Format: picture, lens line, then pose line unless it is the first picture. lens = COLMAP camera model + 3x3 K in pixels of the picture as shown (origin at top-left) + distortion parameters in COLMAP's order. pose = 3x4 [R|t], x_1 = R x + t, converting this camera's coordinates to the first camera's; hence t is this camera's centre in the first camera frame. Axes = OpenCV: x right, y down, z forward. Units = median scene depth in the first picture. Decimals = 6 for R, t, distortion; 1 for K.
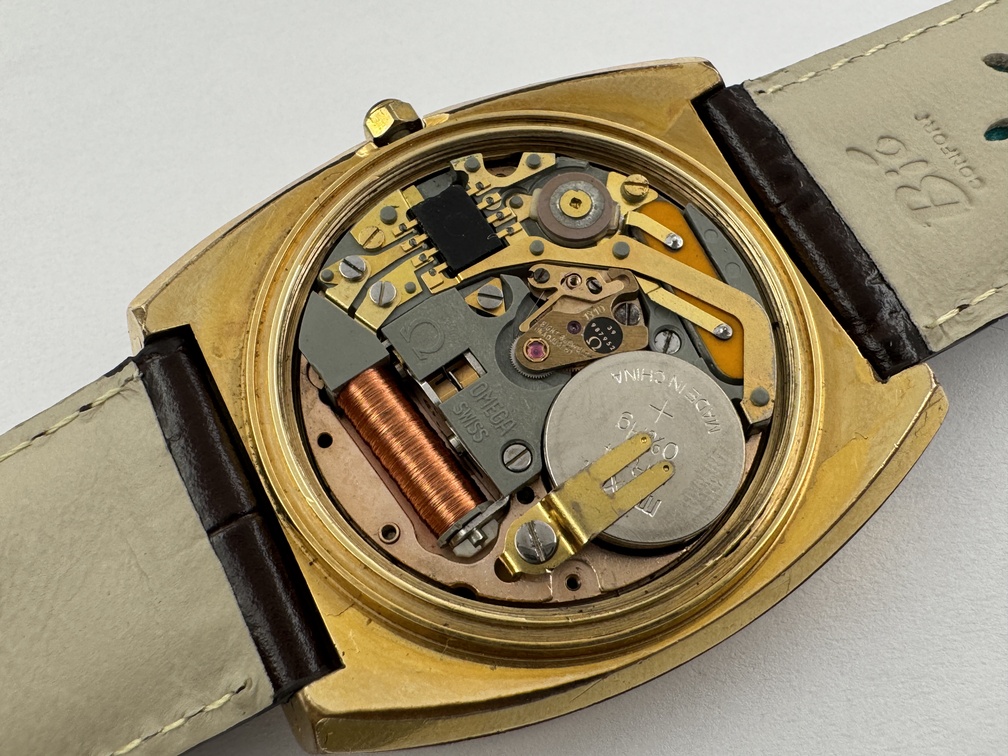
lens RADIAL K [[1011.7, 0, 504.0], [0, 1011.7, 378.0], [0, 0, 1]] dist [0.026769, -0.114729]
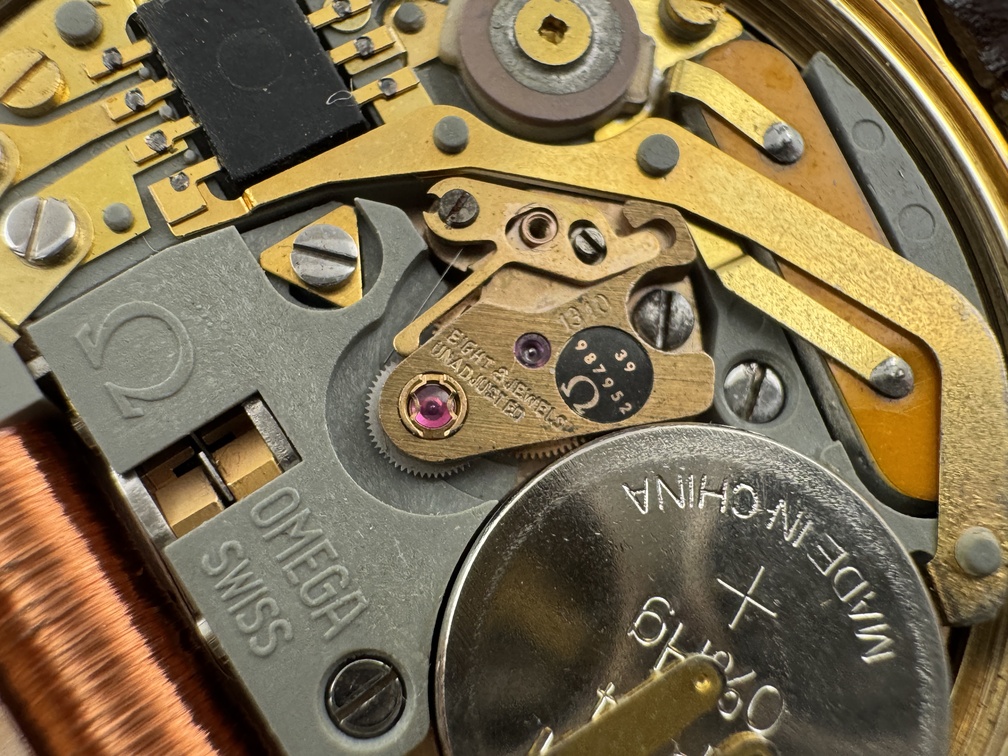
lens RADIAL K [[1011.7, 0, 504.0], [0, 1011.7, 378.0], [0, 0, 1]] dist [0.026769, -0.114729]
pose [[0.995478, 0.052374, 0.079252, 0.026846], [-0.061899, 0.990482, 0.122938, -0.085077], [-0.072059, -0.127288, 0.989245, 0.596310]]
